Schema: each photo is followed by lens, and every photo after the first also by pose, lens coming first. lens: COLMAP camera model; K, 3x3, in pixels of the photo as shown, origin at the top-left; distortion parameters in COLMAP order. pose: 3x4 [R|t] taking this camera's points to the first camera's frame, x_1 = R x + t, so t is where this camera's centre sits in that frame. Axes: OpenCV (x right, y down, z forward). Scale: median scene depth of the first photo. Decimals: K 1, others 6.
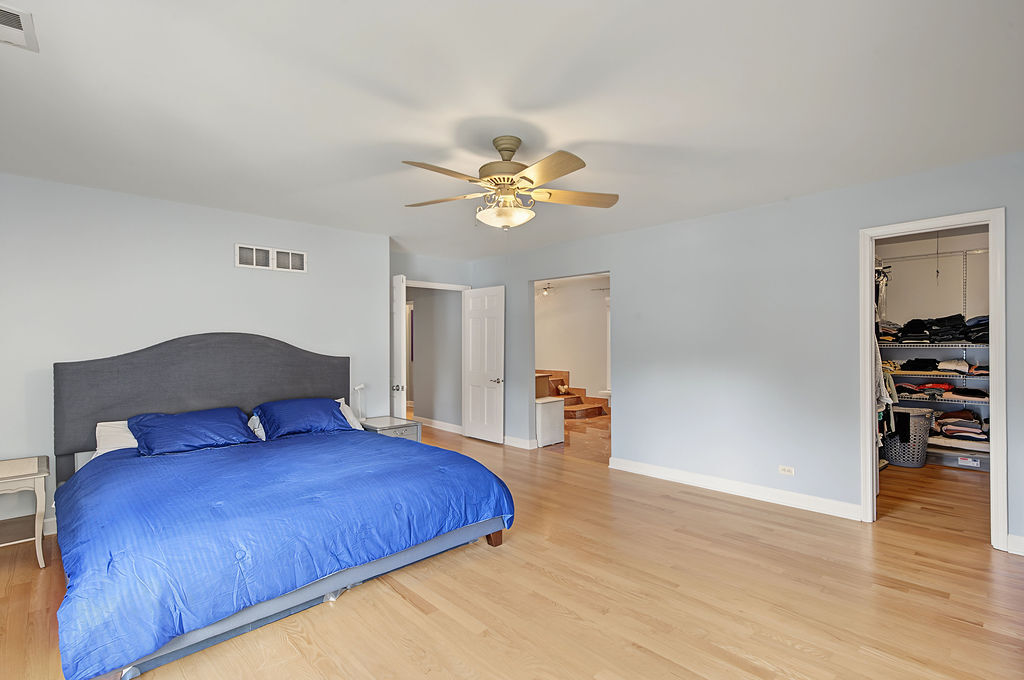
lens RADIAL K [[483.9, 0, 512.0], [0, 483.9, 340.0], [0, 0, 1]] dist [-0.000365, 0.000018]
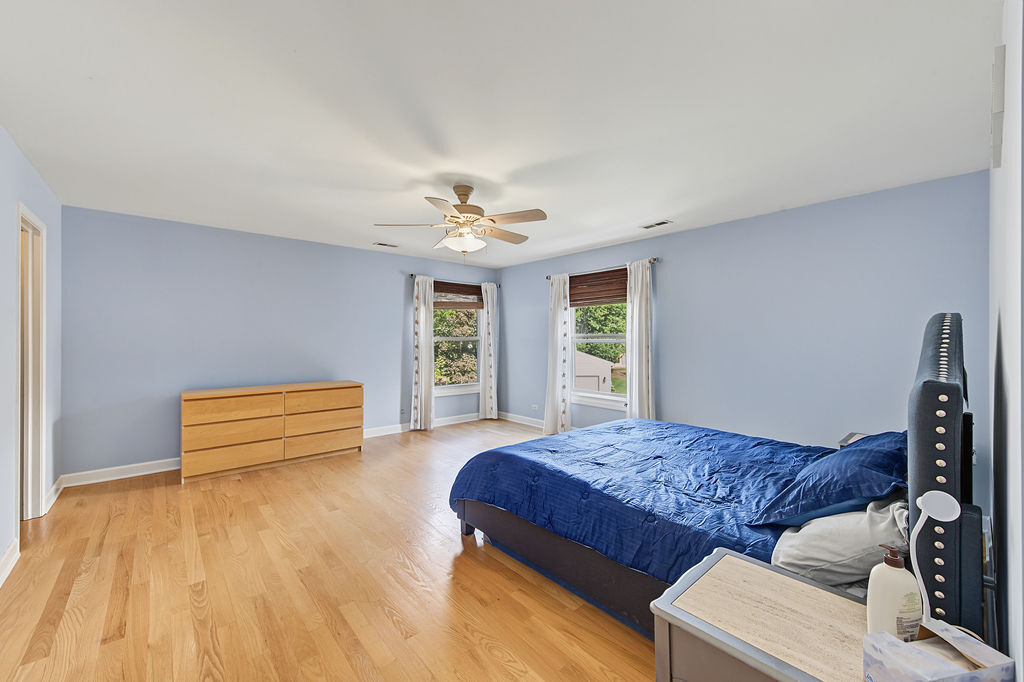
lens RADIAL K [[409.1, 0, 513.4], [0, 409.1, 342.7], [0, 0, 1]] dist [0.002295, -0.000041]
pose [[-0.998733, 0.004265, 0.050144, -0.197316], [0.004307, 0.999990, 0.000736, 0.019091], [-0.050141, 0.000951, -0.998742, 2.061295]]
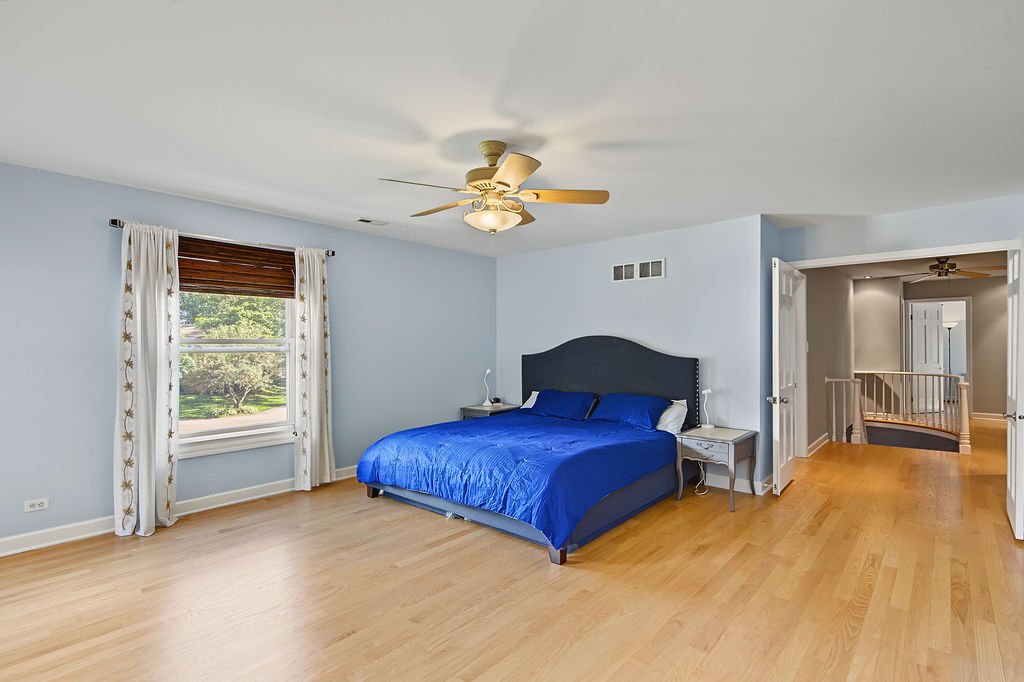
lens RADIAL K [[492.5, 0, 512.0], [0, 492.5, 341.0], [0, 0, 1]] dist [0.004223, 0.000745]
pose [[0.084652, -0.004040, -0.996402, 0.991780], [0.008661, 0.999957, -0.003319, 0.002163], [0.996373, -0.008349, 0.084683, 0.919568]]
